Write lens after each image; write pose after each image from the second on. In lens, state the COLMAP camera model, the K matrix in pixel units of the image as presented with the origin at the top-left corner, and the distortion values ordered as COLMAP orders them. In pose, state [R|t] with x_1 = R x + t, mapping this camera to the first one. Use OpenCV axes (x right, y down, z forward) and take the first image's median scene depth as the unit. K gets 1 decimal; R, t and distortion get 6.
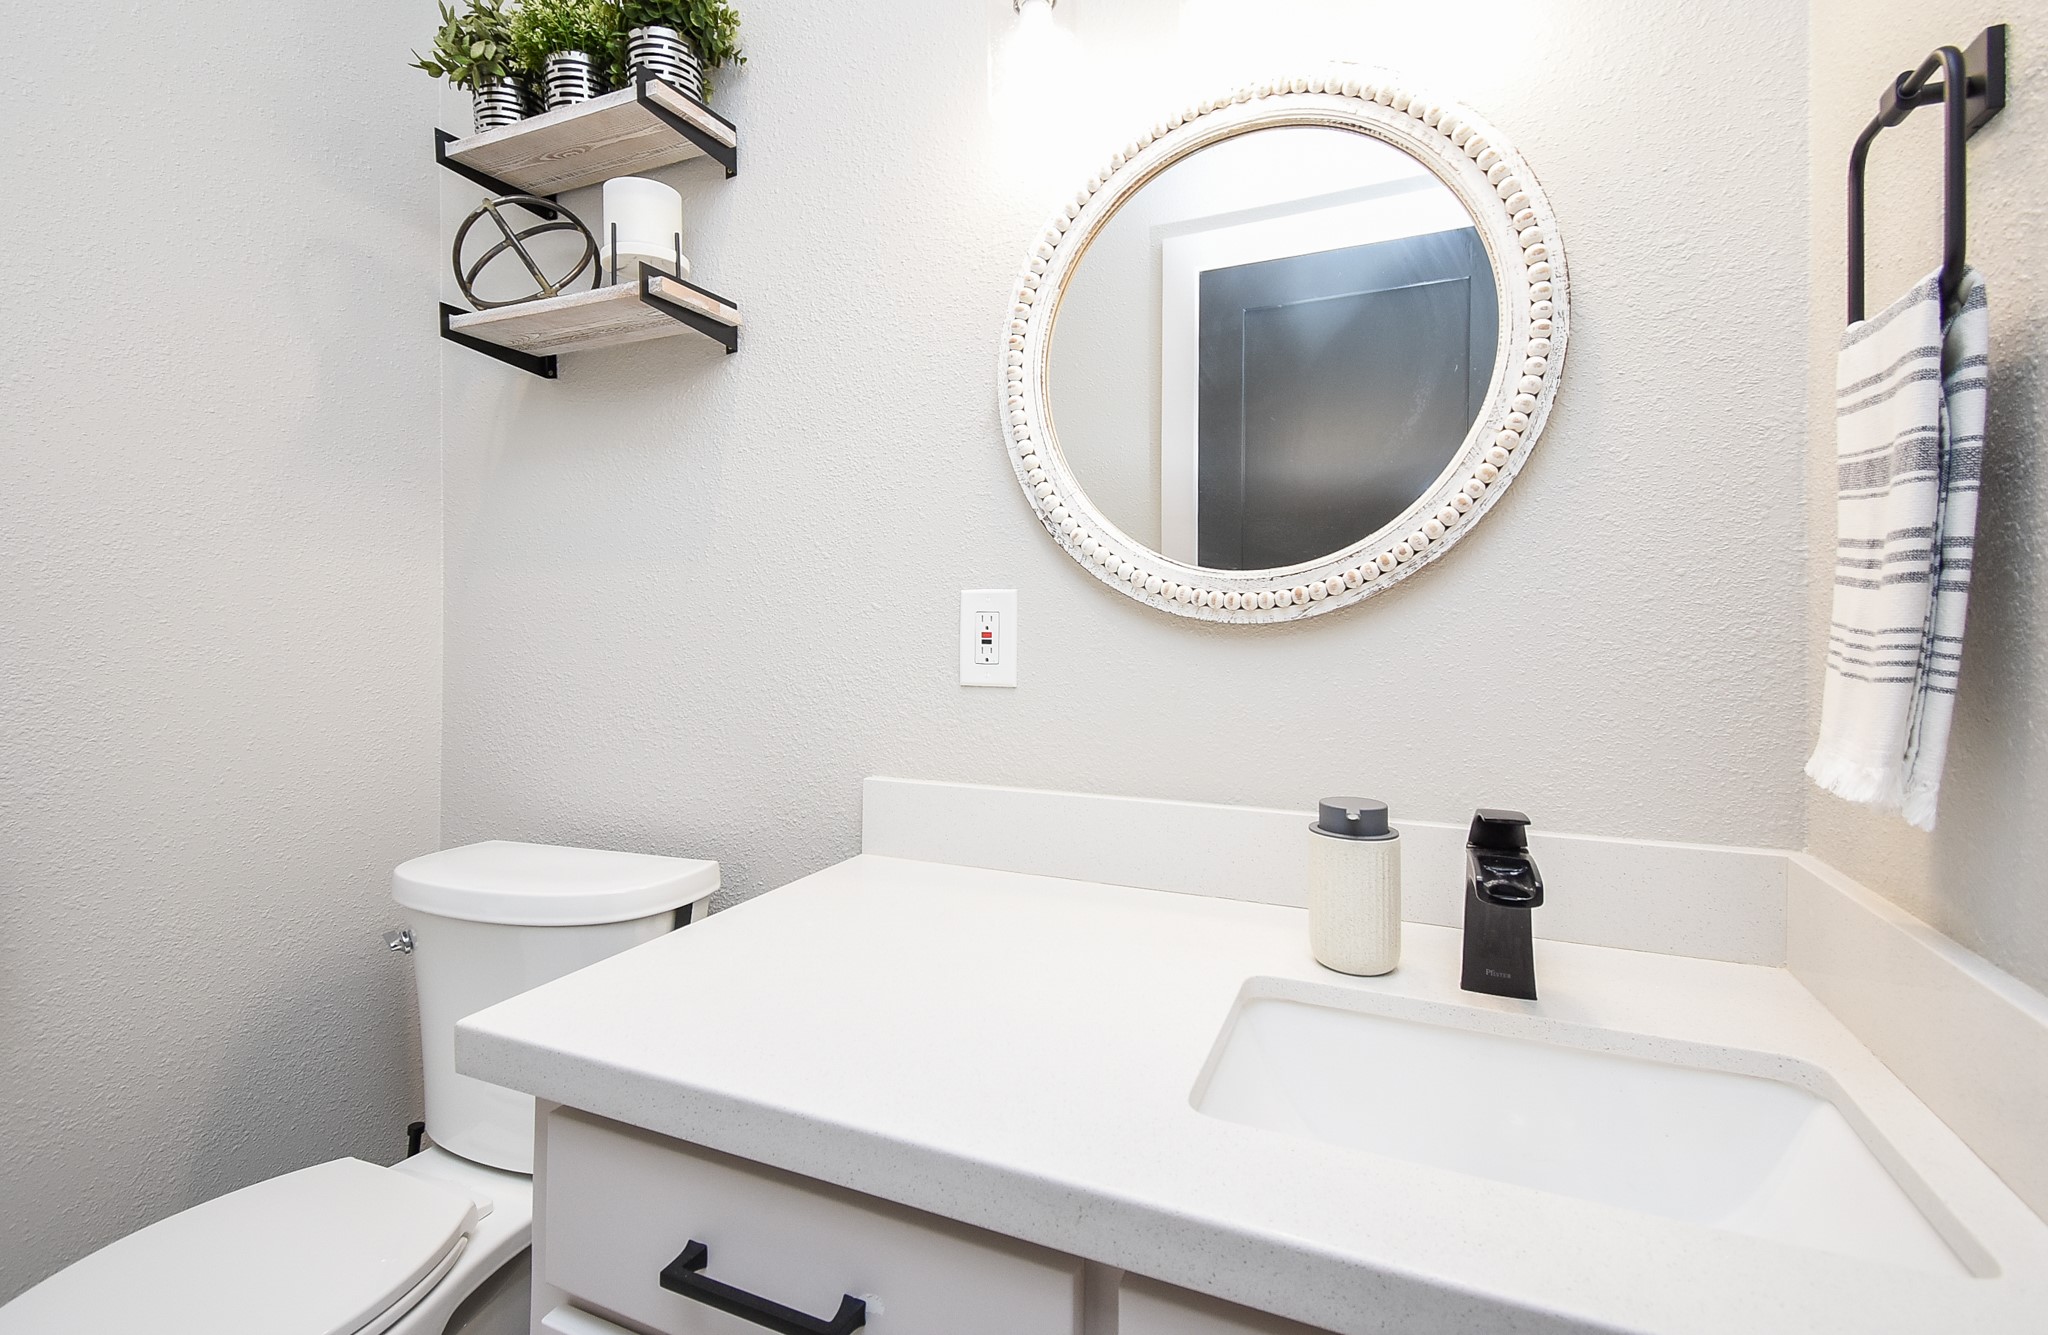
lens RADIAL K [[940.4, 0, 1016.9], [0, 940.4, 627.7], [0, 0, 1]] dist [0.012303, -0.000030]
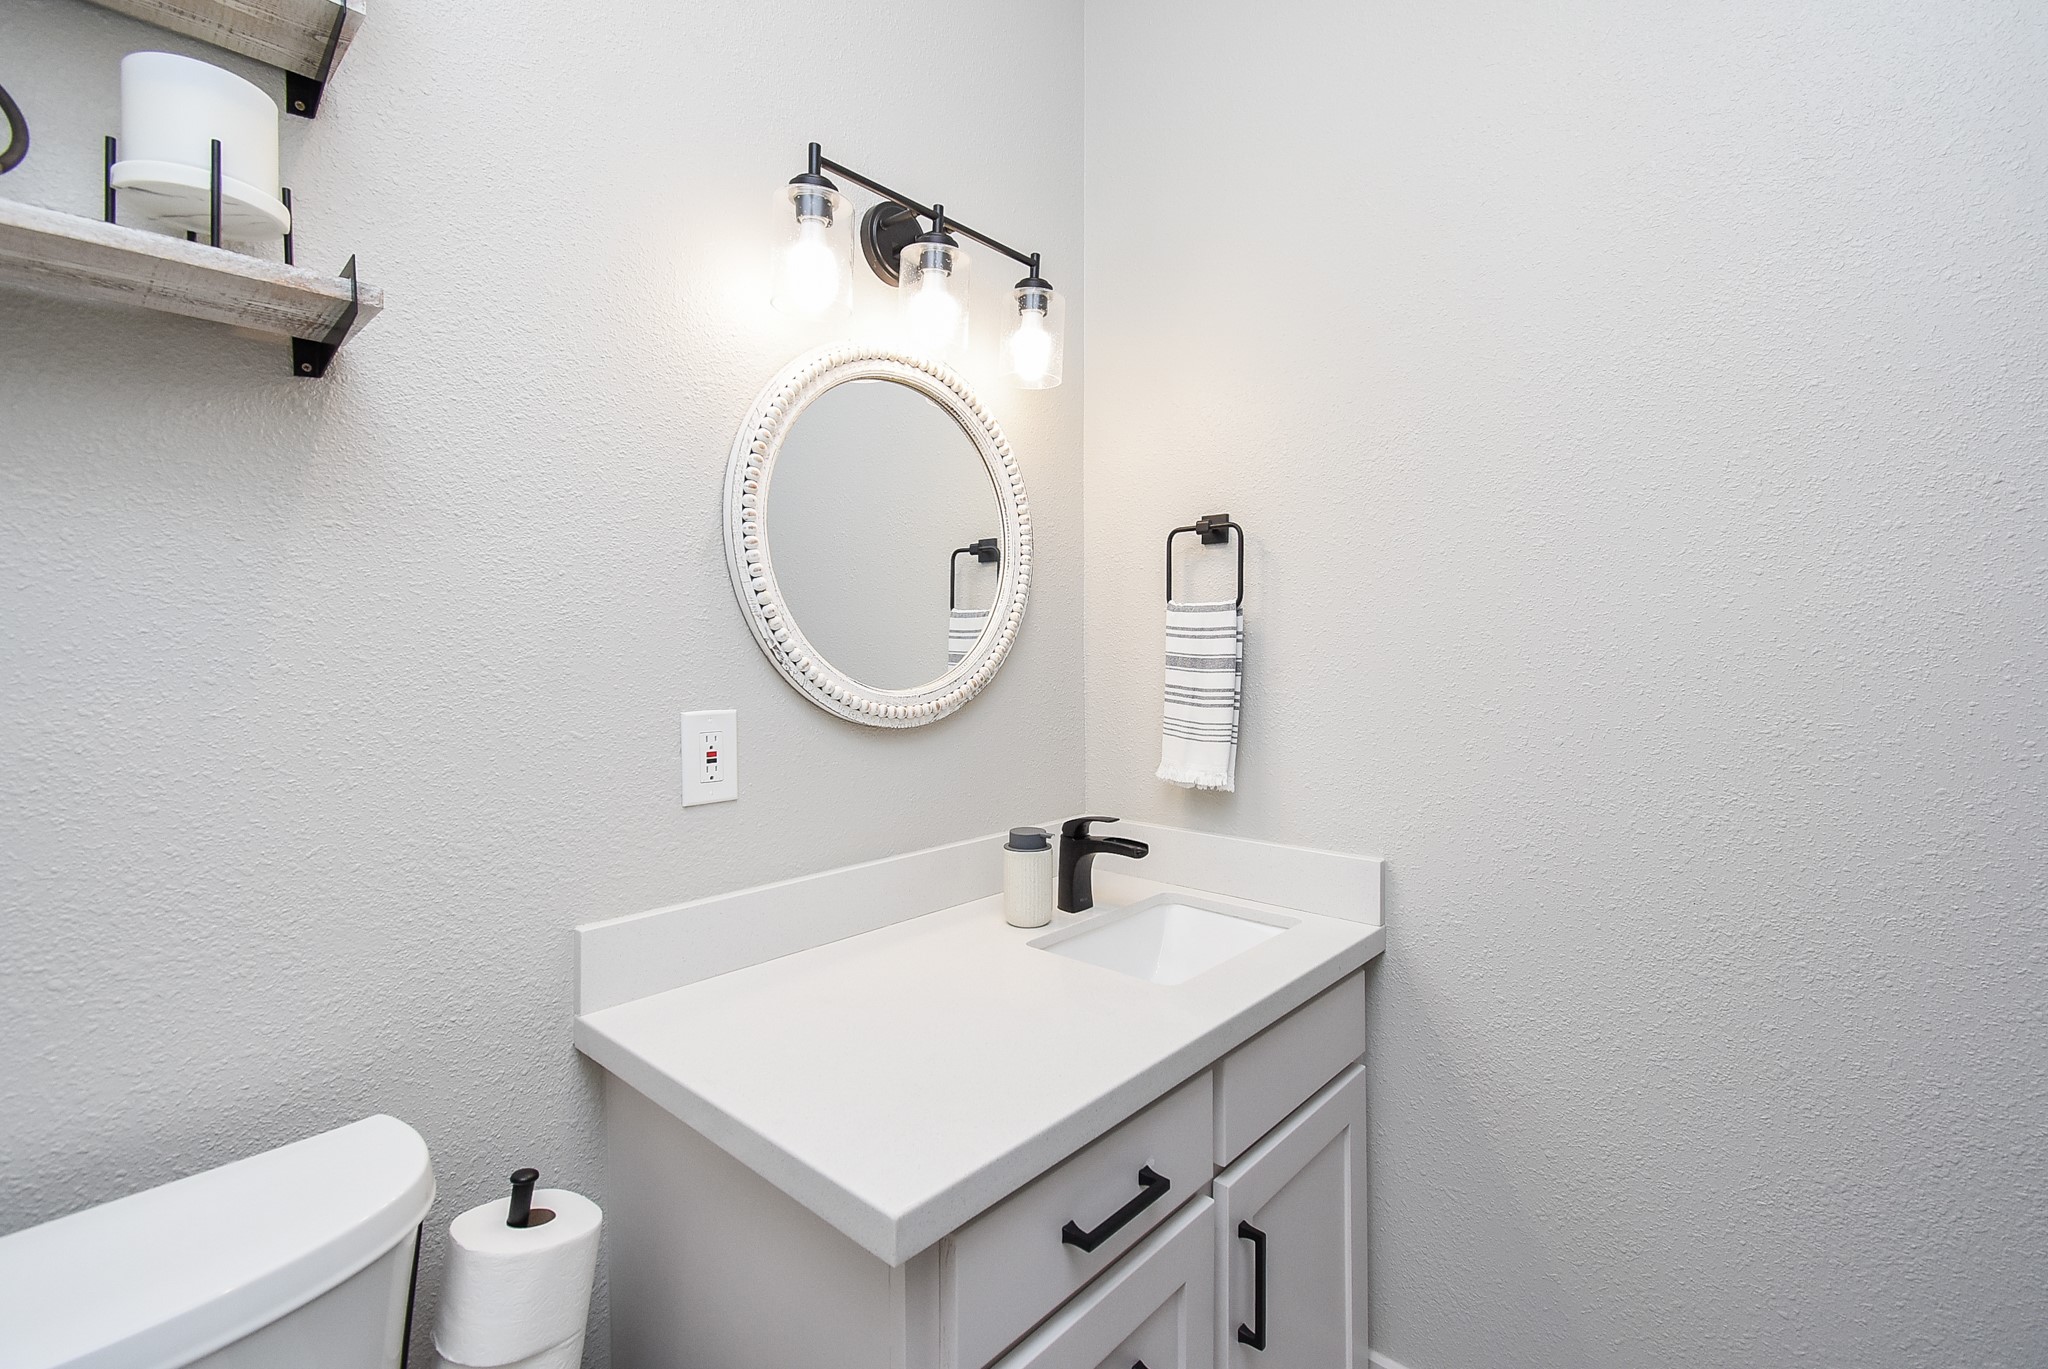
lens RADIAL K [[913.9, 0, 1014.8], [0, 913.9, 661.0], [0, 0, 1]] dist [0.000043, 0.000106]
pose [[0.301158, -0.017690, 0.953410, -0.903185], [0.004410, 0.999843, 0.017158, -0.112718], [-0.953564, -0.000963, 0.301188, 0.370732]]
